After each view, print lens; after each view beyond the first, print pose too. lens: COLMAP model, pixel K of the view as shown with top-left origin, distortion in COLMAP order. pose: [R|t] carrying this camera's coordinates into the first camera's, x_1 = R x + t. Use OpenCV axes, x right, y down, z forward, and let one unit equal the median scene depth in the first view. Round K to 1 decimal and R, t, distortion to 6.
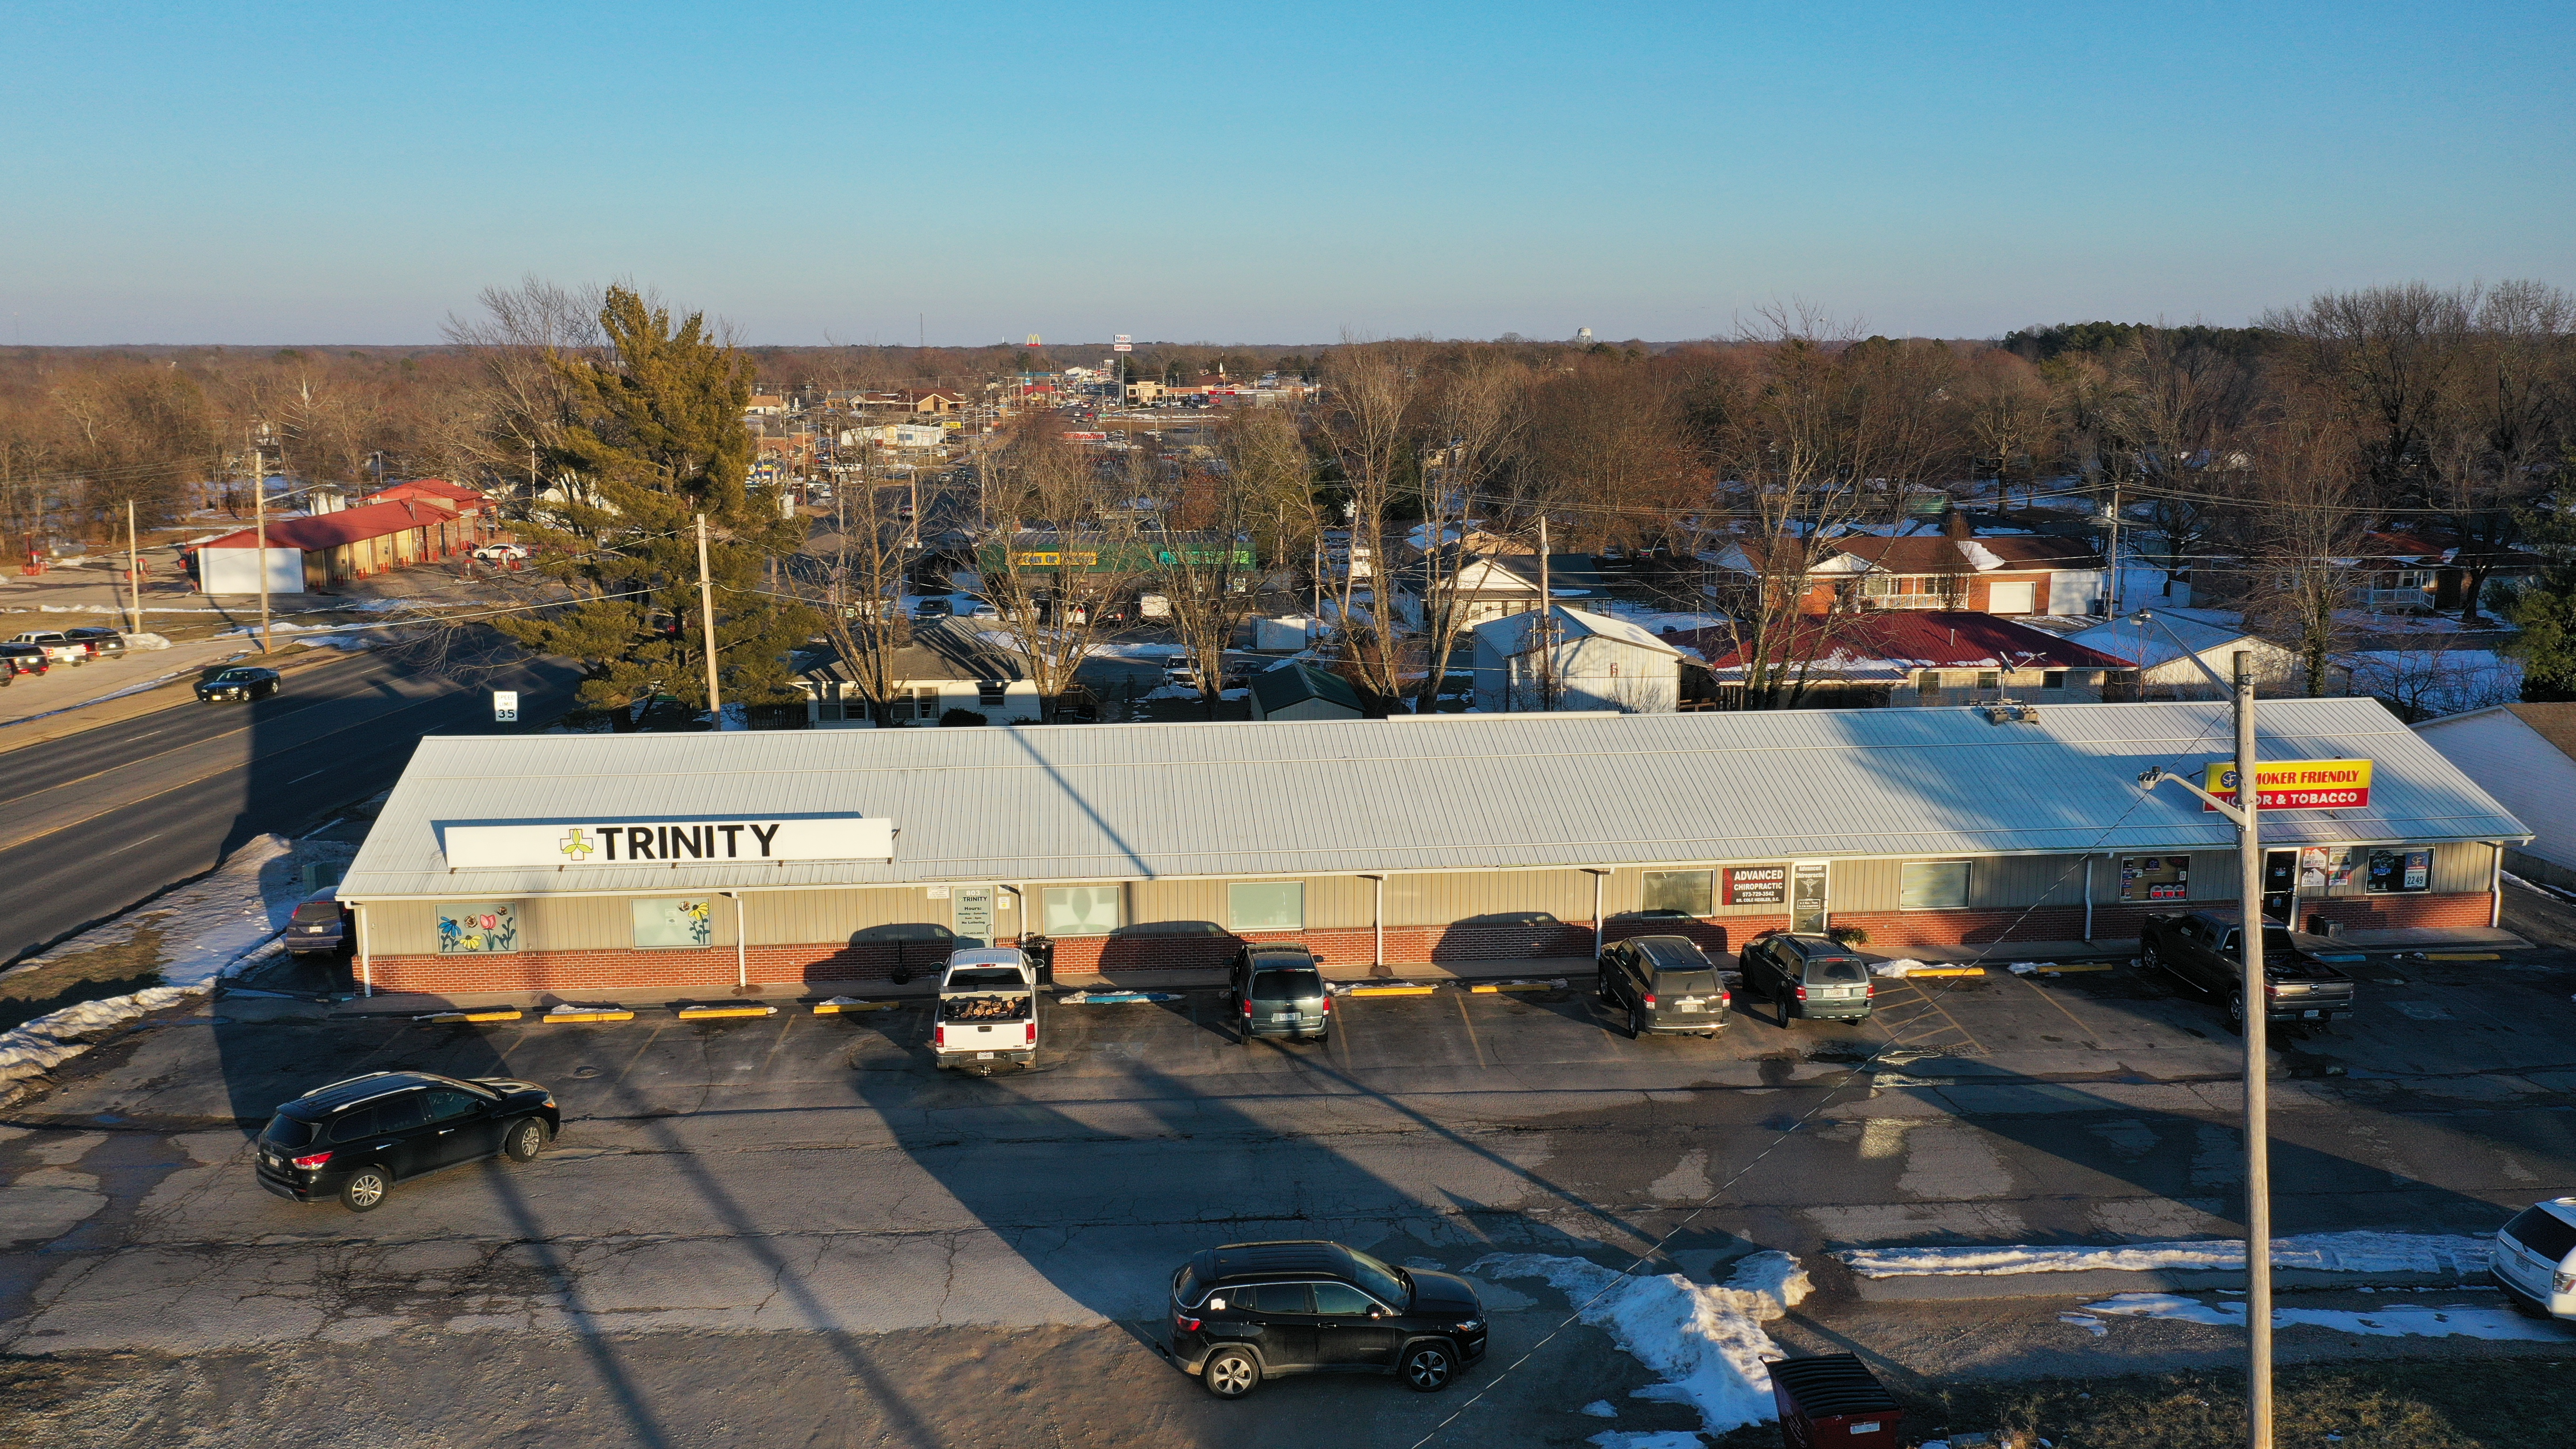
lens RADIAL K [[2024.1, 0, 1286.7], [0, 2024.1, 732.7], [0, 0, 1]] dist [-0.009705, -0.006121]
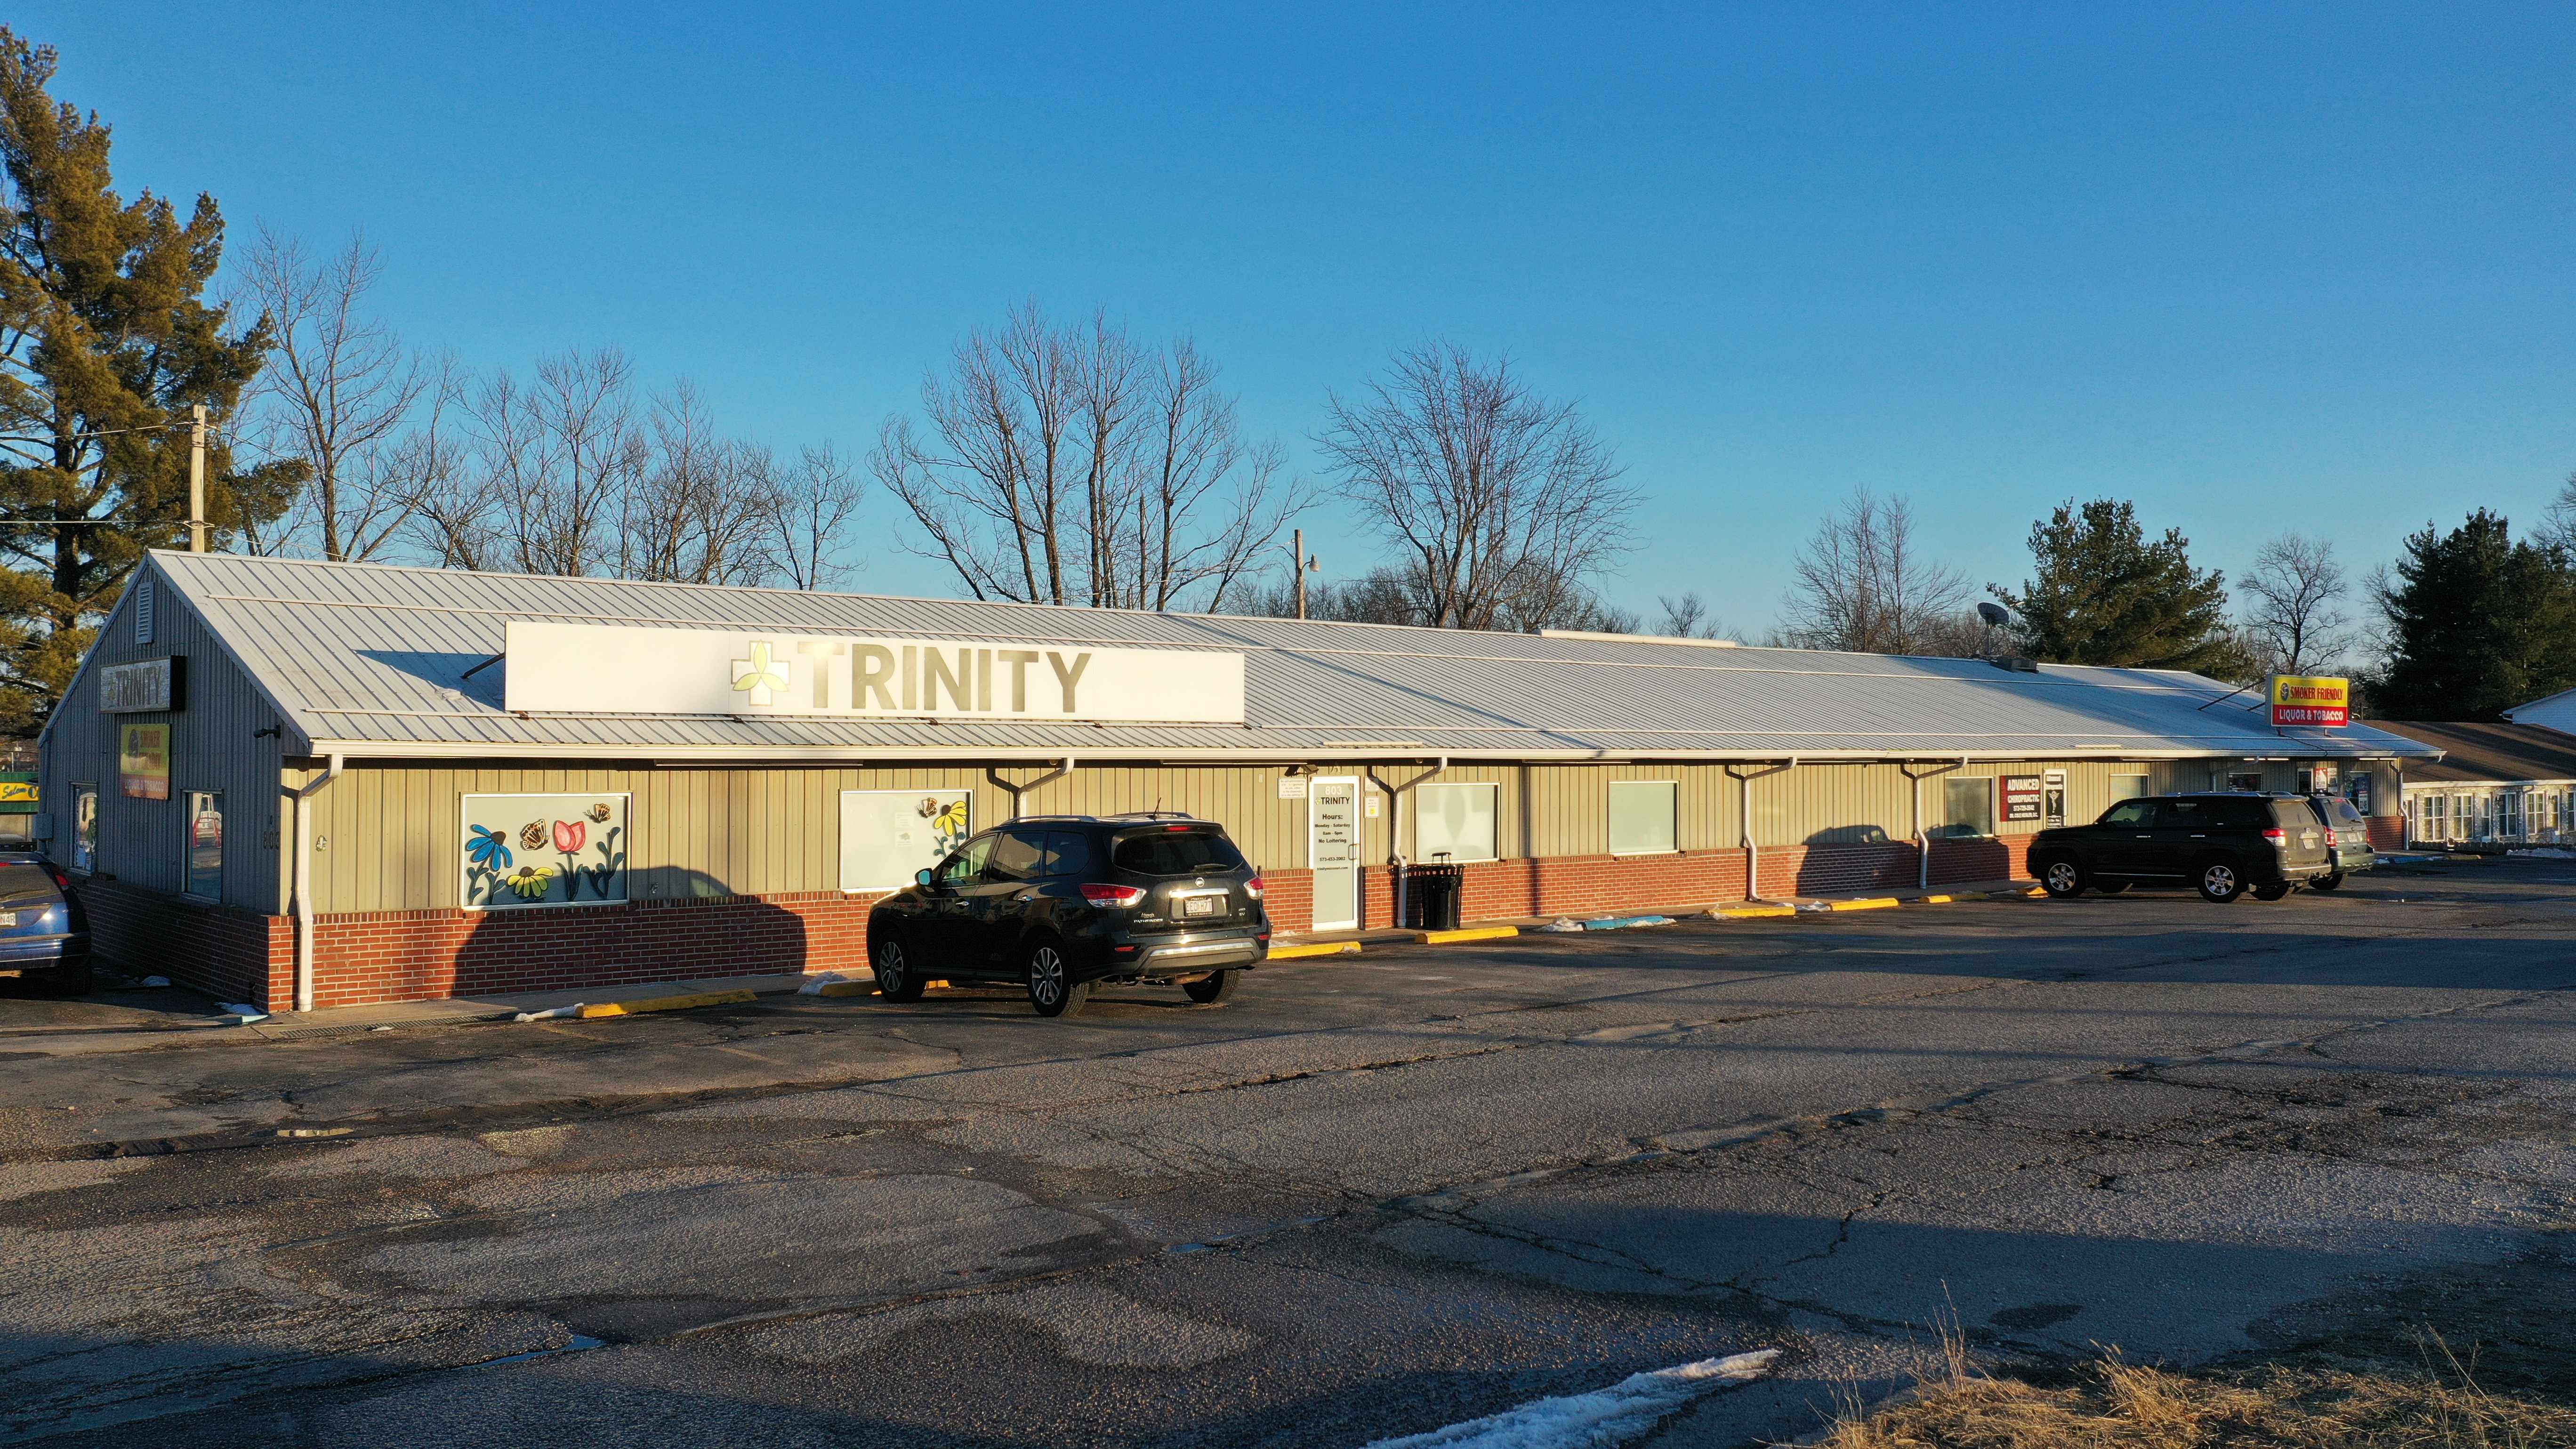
lens RADIAL K [[1999.4, 0, 1288.0], [0, 1999.4, 724.5], [0, 0, 1]] dist [-0.003433, 0.005721]
pose [[0.821899, 0.010476, 0.569538, -0.515707], [0.101854, 0.981015, -0.165029, 0.159463], [-0.560454, 0.193647, 0.805228, 0.522797]]
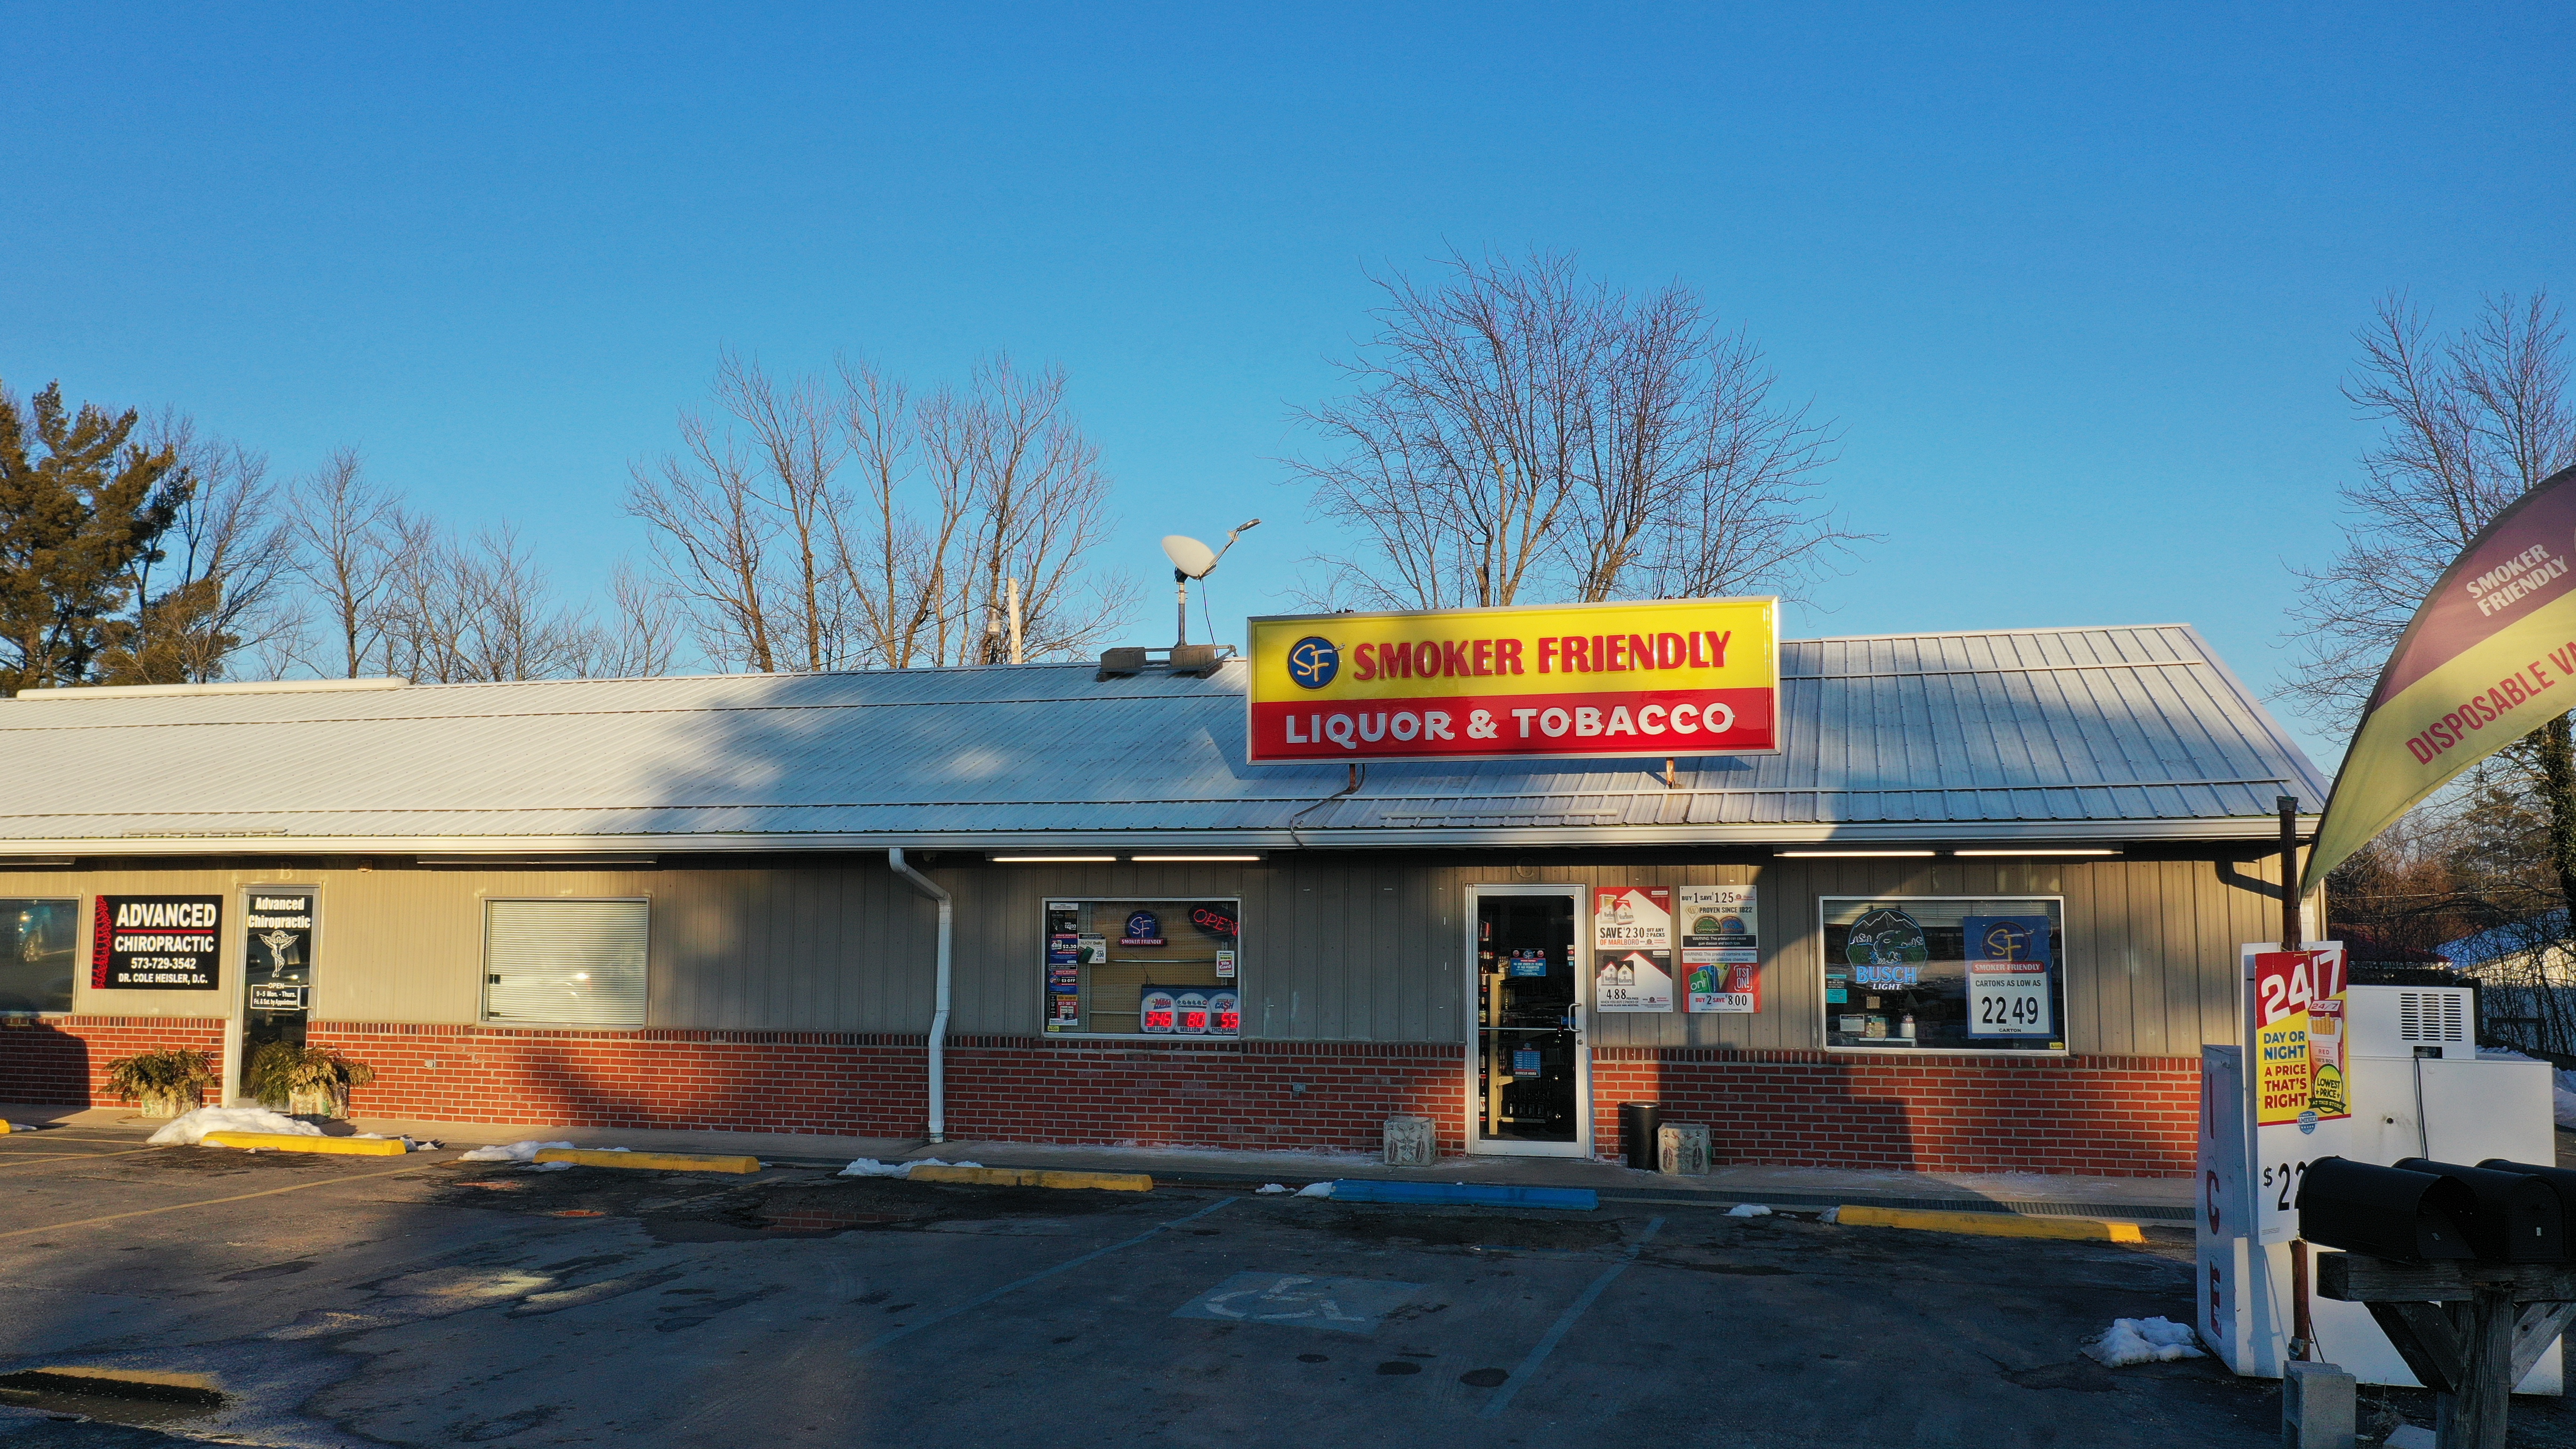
lens RADIAL K [[2034.2, 0, 1285.9], [0, 2034.2, 729.5], [0, 0, 1]] dist [-0.010661, -0.004242]
pose [[0.931534, -0.028411, -0.362543, 0.622811], [-0.072363, 0.962524, -0.261363, 0.131163], [0.356382, 0.269704, 0.894568, 0.740020]]
